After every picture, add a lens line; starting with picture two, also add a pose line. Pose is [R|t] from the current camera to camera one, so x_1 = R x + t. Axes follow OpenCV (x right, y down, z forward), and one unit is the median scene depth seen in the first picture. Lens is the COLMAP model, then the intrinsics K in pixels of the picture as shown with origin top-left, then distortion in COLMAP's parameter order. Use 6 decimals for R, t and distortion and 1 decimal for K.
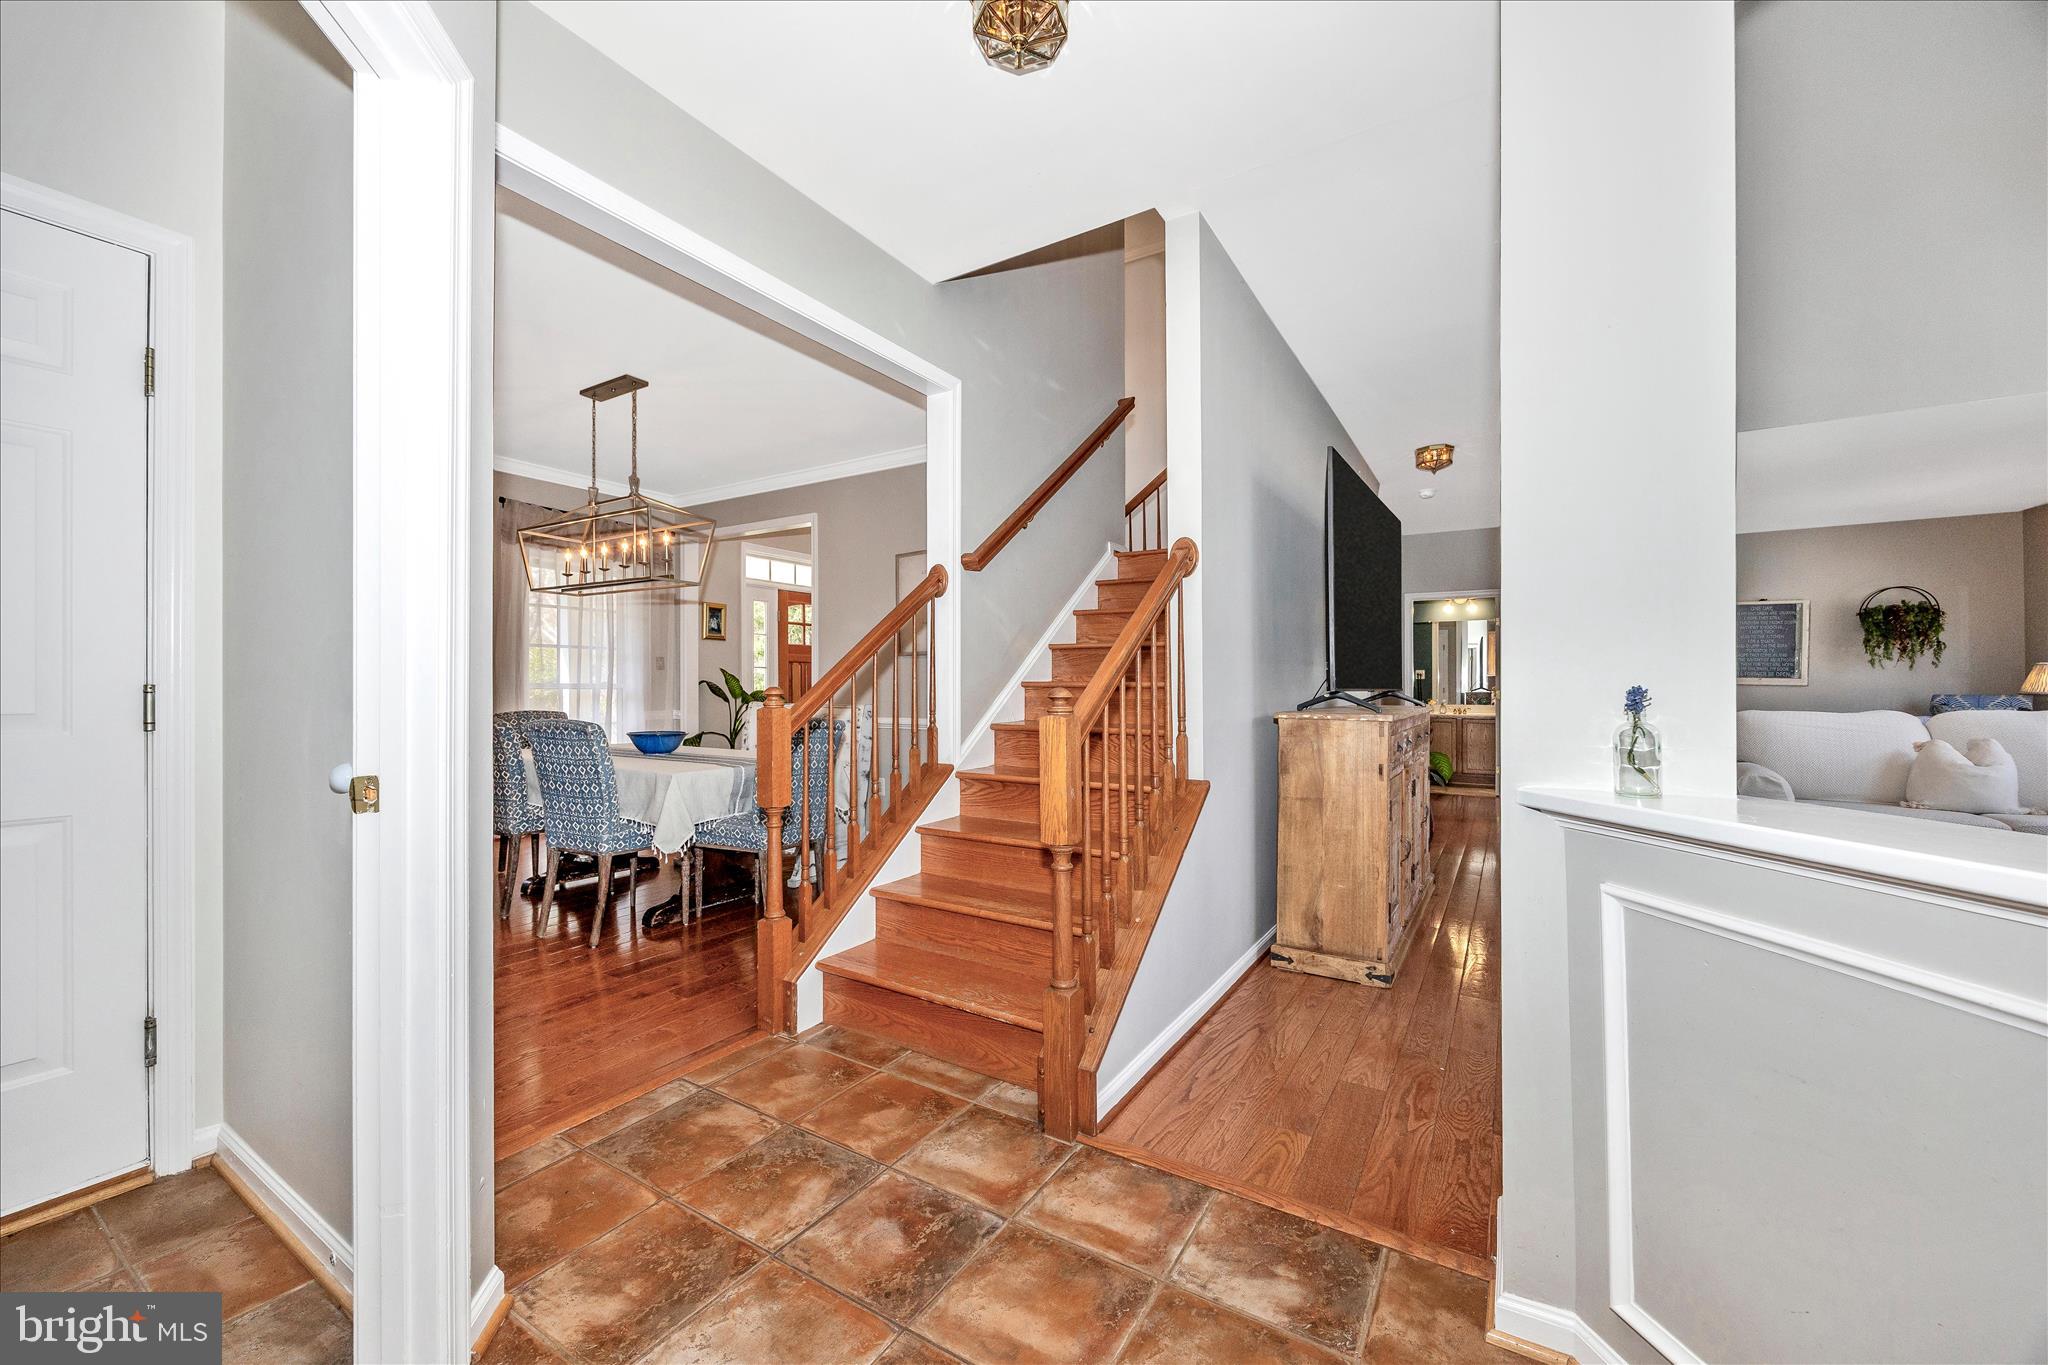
lens RADIAL K [[793.6, 0, 1017.1], [0, 793.6, 694.9], [0, 0, 1]] dist [0.000785, -0.000063]
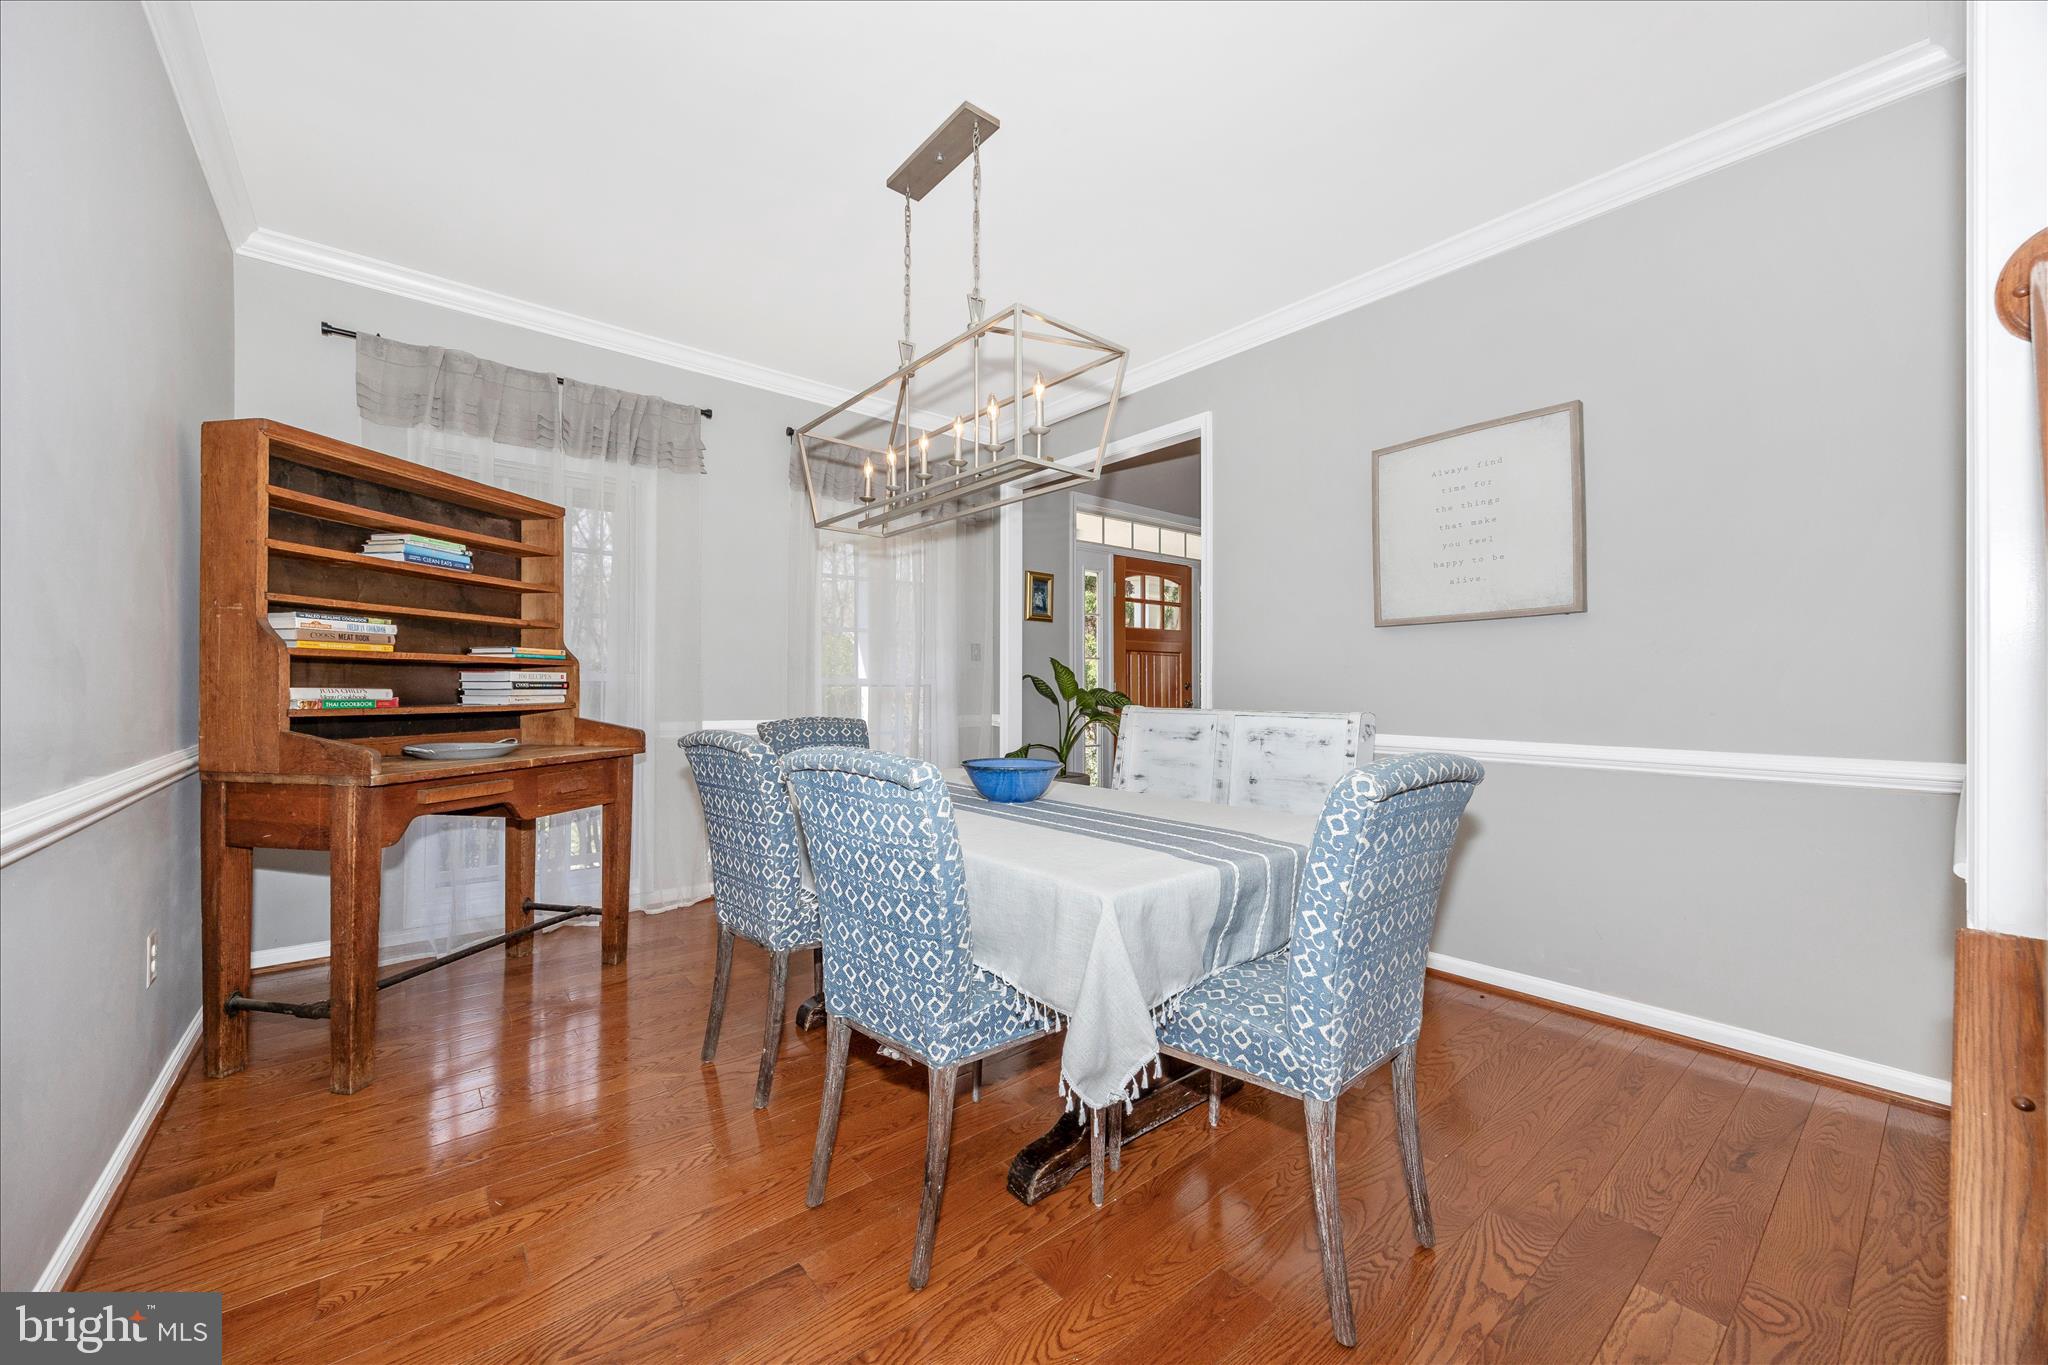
lens RADIAL K [[793.6, 0, 1029.2], [0, 793.6, 685.4], [0, 0, 1]] dist [0.000785, -0.000063]
pose [[0.951541, -0.001814, -0.307517, -0.221385], [-0.001727, 0.999935, -0.011242, 0.000467], [0.307517, 0.011229, 0.951476, 0.390267]]
